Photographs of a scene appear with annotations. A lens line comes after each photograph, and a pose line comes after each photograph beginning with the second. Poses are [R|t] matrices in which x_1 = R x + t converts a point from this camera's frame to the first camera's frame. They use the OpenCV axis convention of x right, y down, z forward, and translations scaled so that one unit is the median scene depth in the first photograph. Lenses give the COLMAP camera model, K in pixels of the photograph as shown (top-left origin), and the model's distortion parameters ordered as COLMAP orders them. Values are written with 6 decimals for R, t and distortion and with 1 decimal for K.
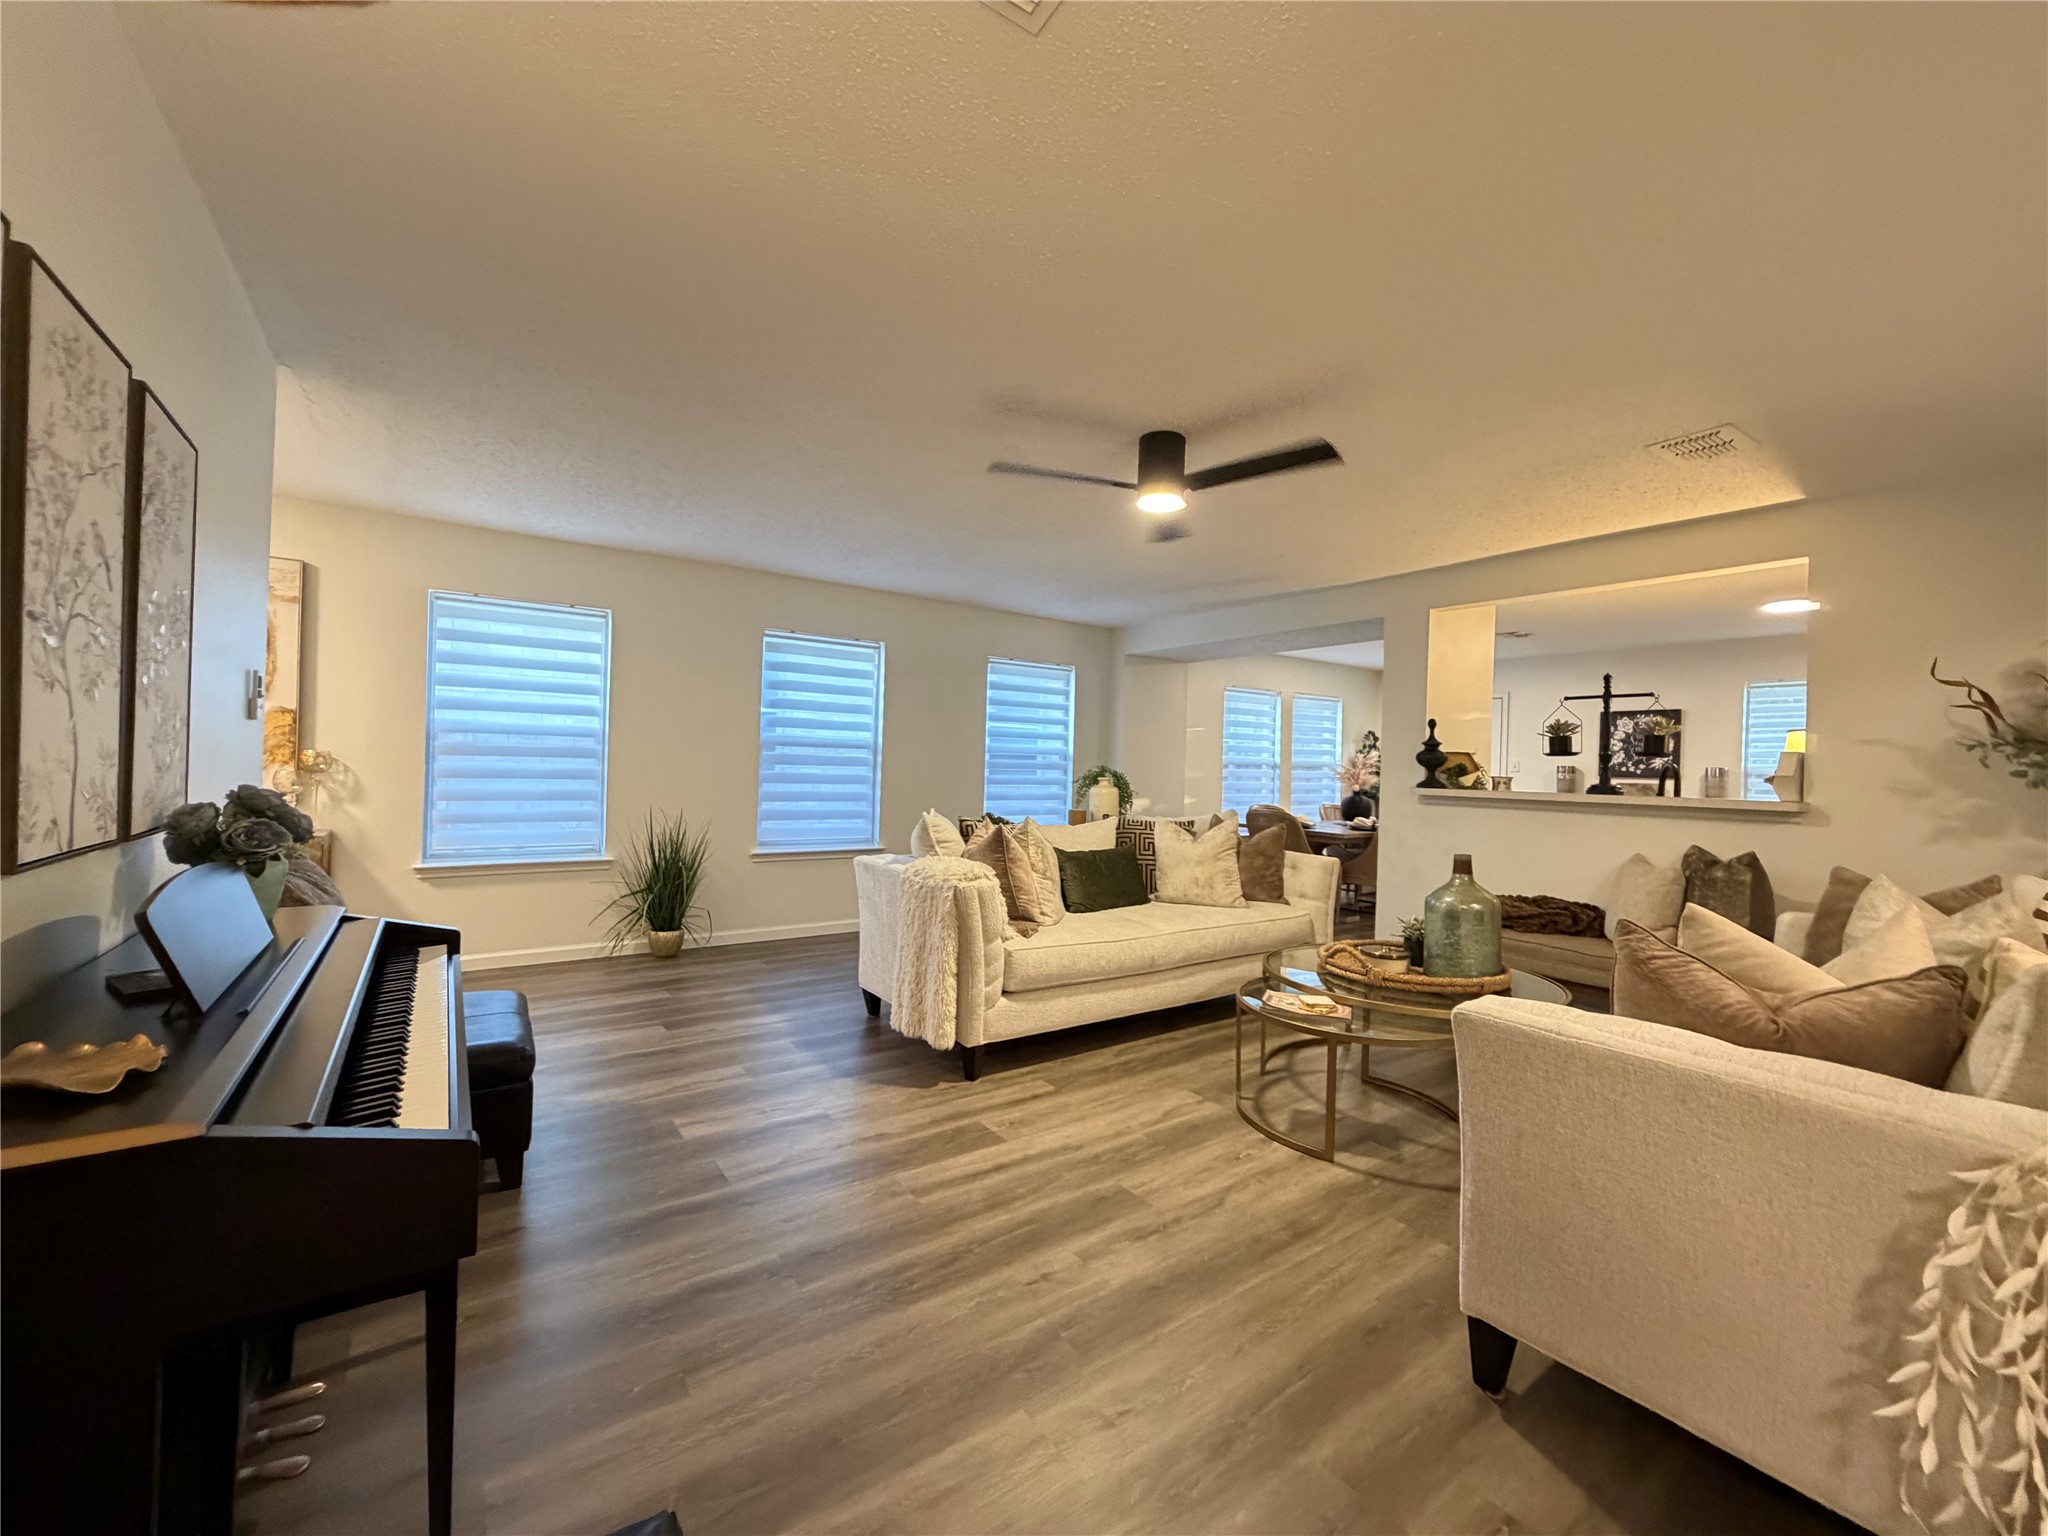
lens RADIAL K [[822.2, 0, 1016.8], [0, 822.2, 763.9], [0, 0, 1]] dist [0.001348, 0.000106]
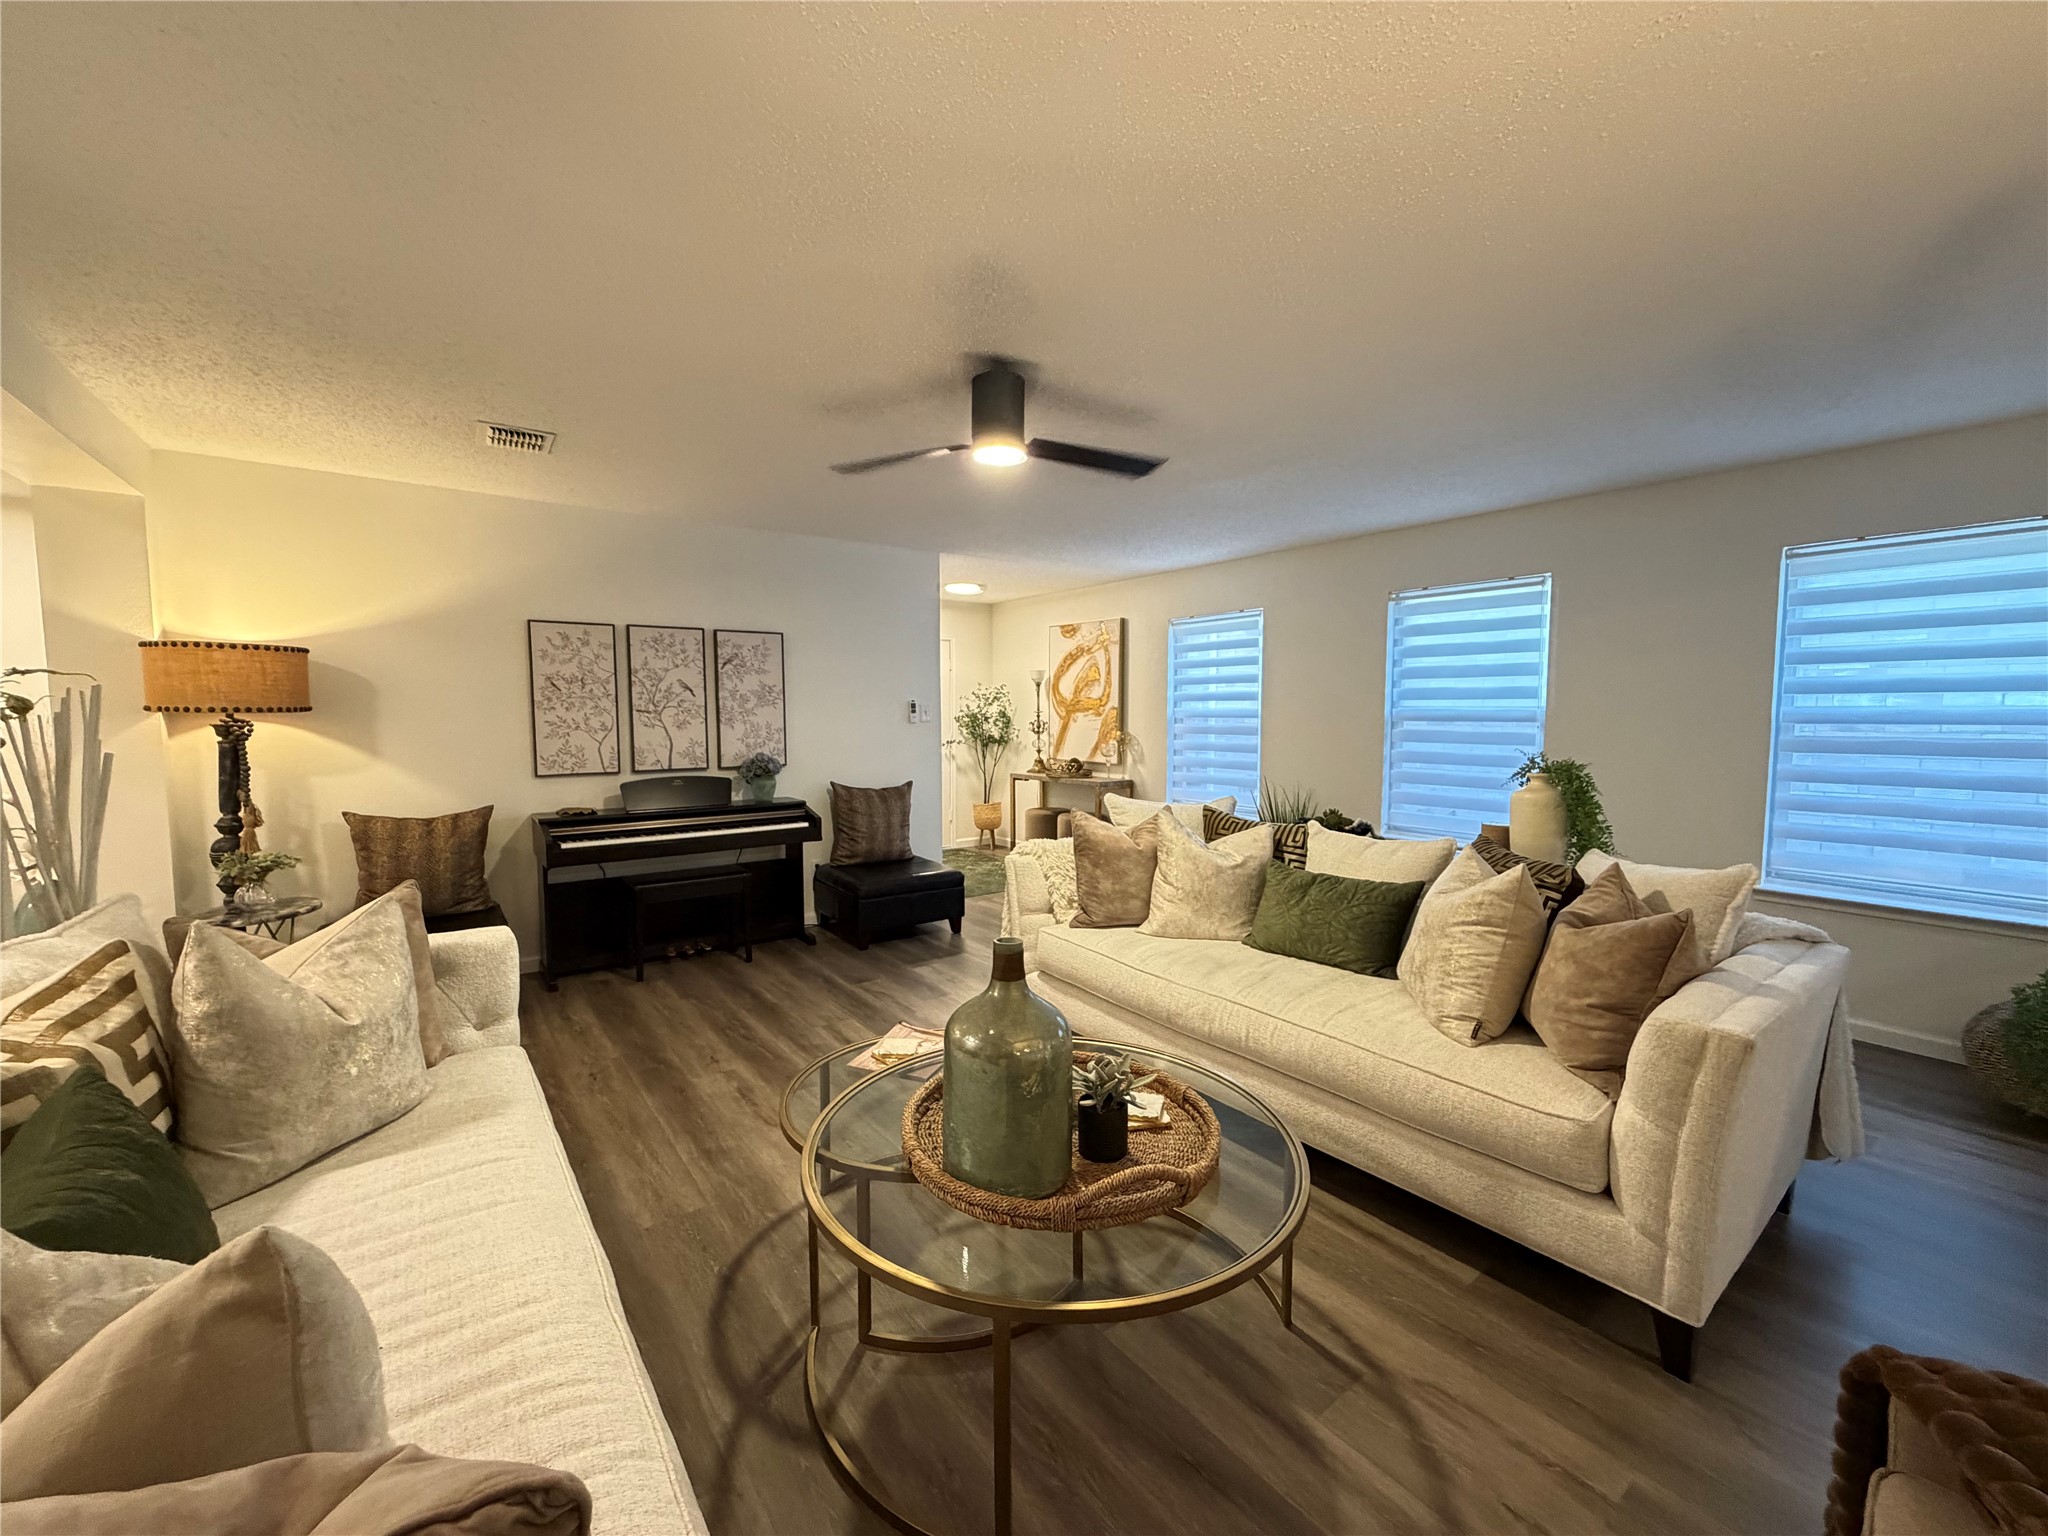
lens RADIAL K [[804.4, 0, 1024.0], [0, 804.4, 768.0], [0, 0, 1]] dist [-0.043976, 0.000033]
pose [[0.041811, 0.037970, -0.998404, 0.875927], [0.005502, 0.999254, 0.038233, -0.007727], [0.999110, -0.007092, 0.041571, 0.843430]]
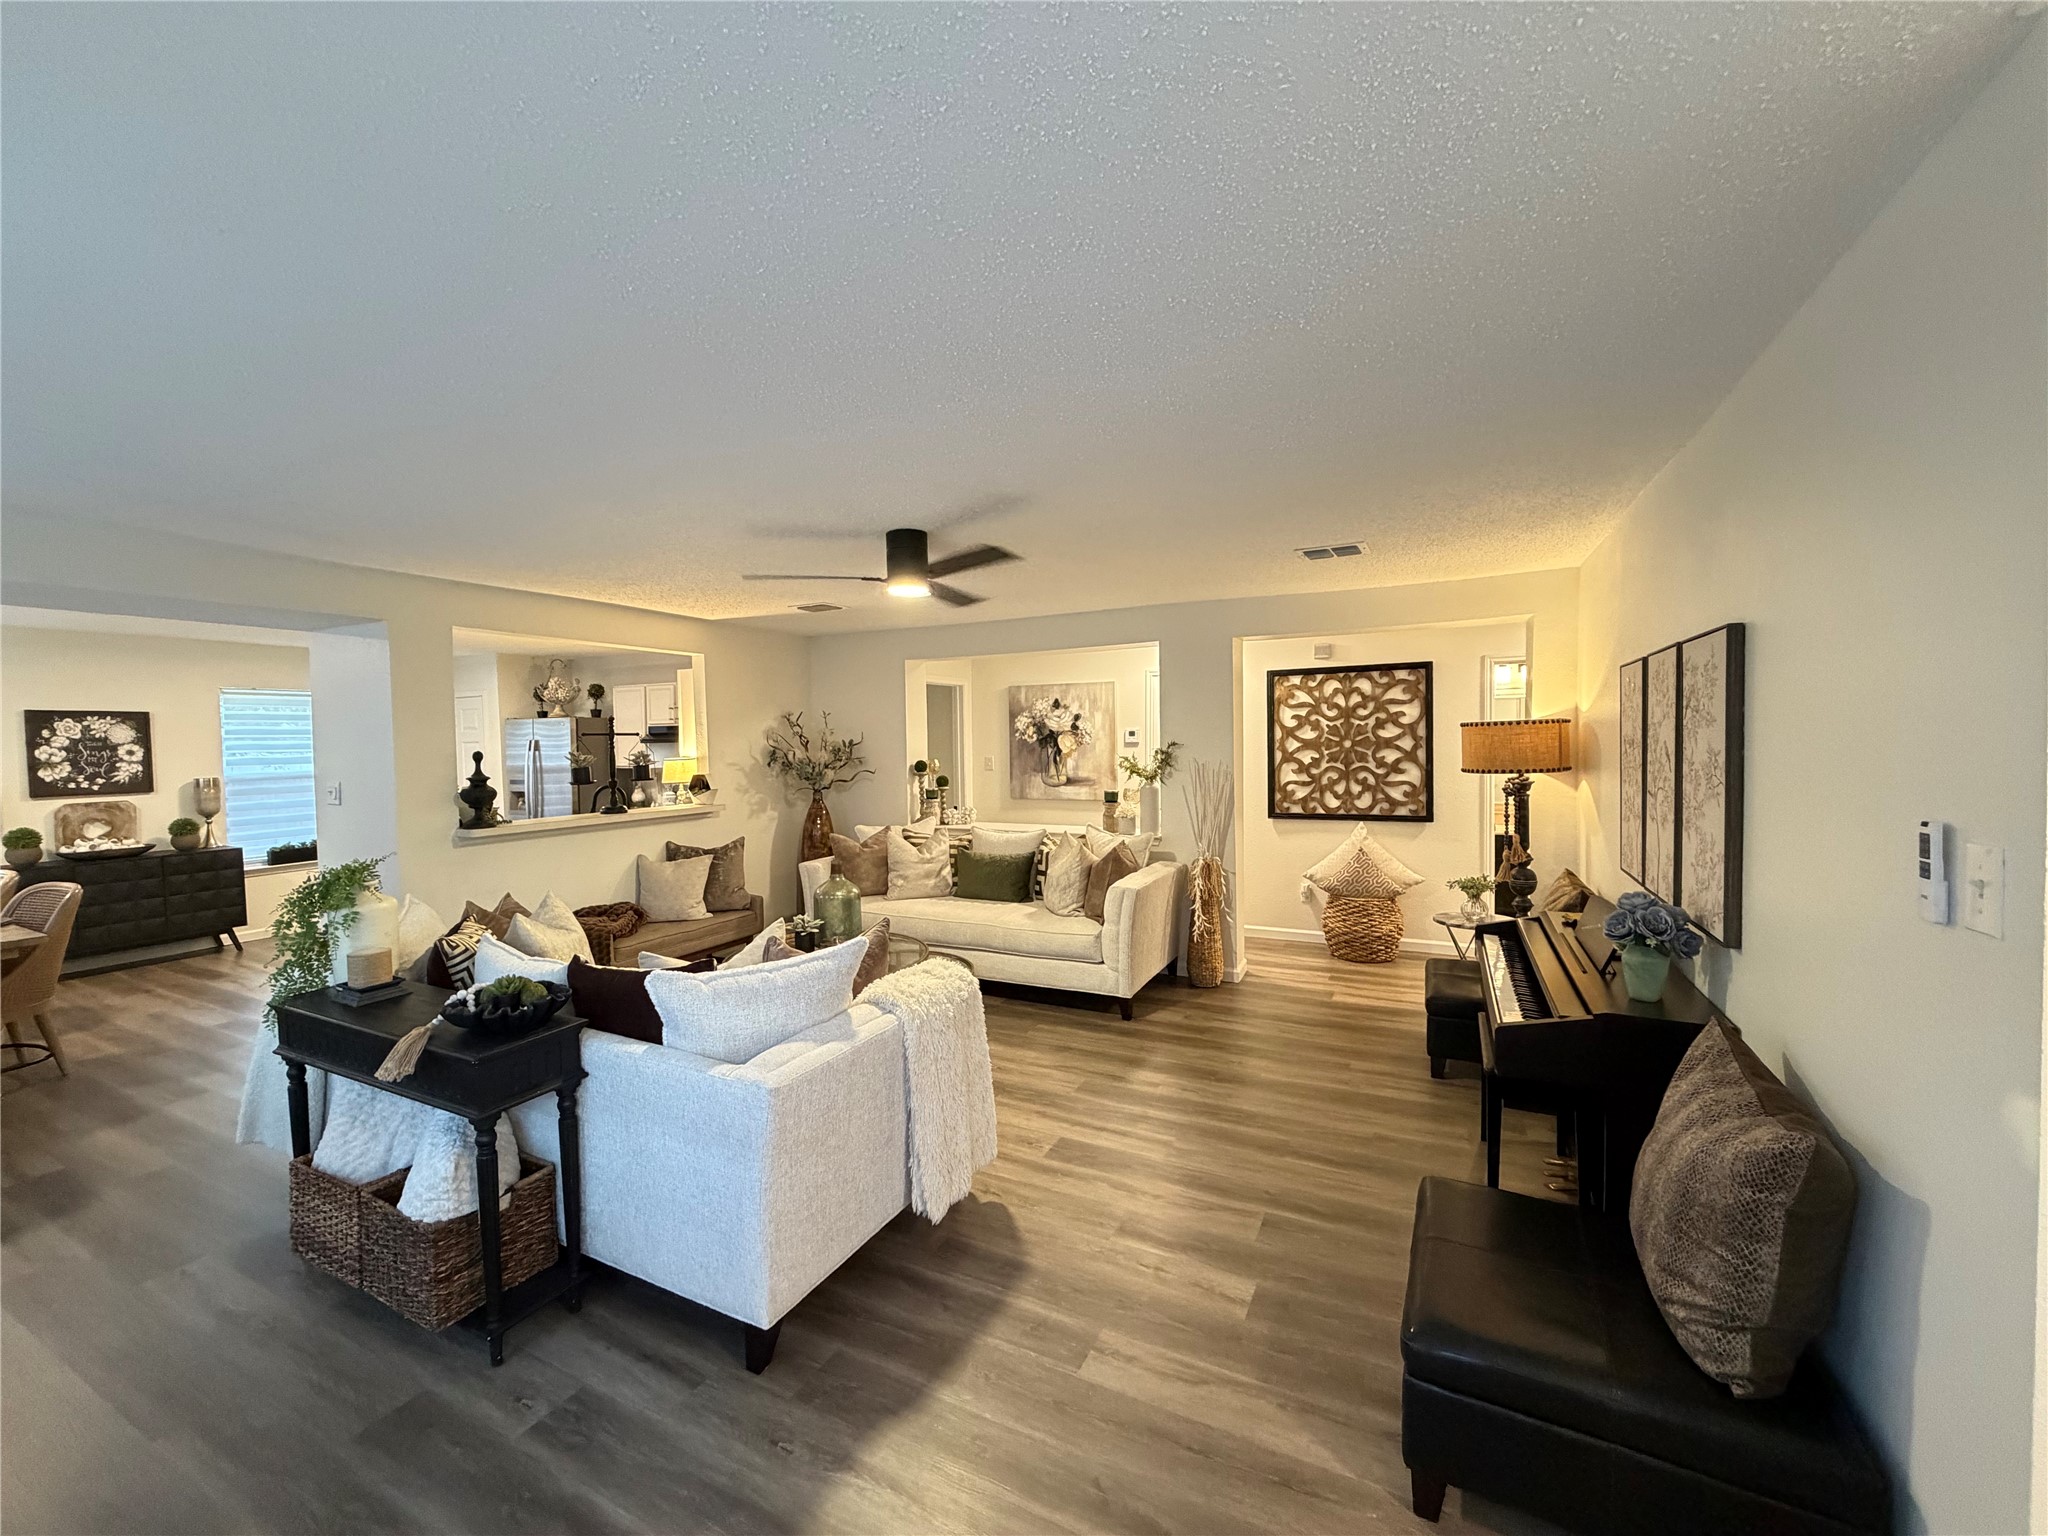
lens RADIAL K [[816.1, 0, 1024.0], [0, 816.1, 768.0], [0, 0, 1]] dist [-0.001949, 0.000233]
pose [[-0.471929, -0.054646, 0.879941, -0.761160], [-0.001777, 0.998134, 0.061033, -0.123155], [-0.881635, 0.027240, -0.471146, 1.188554]]
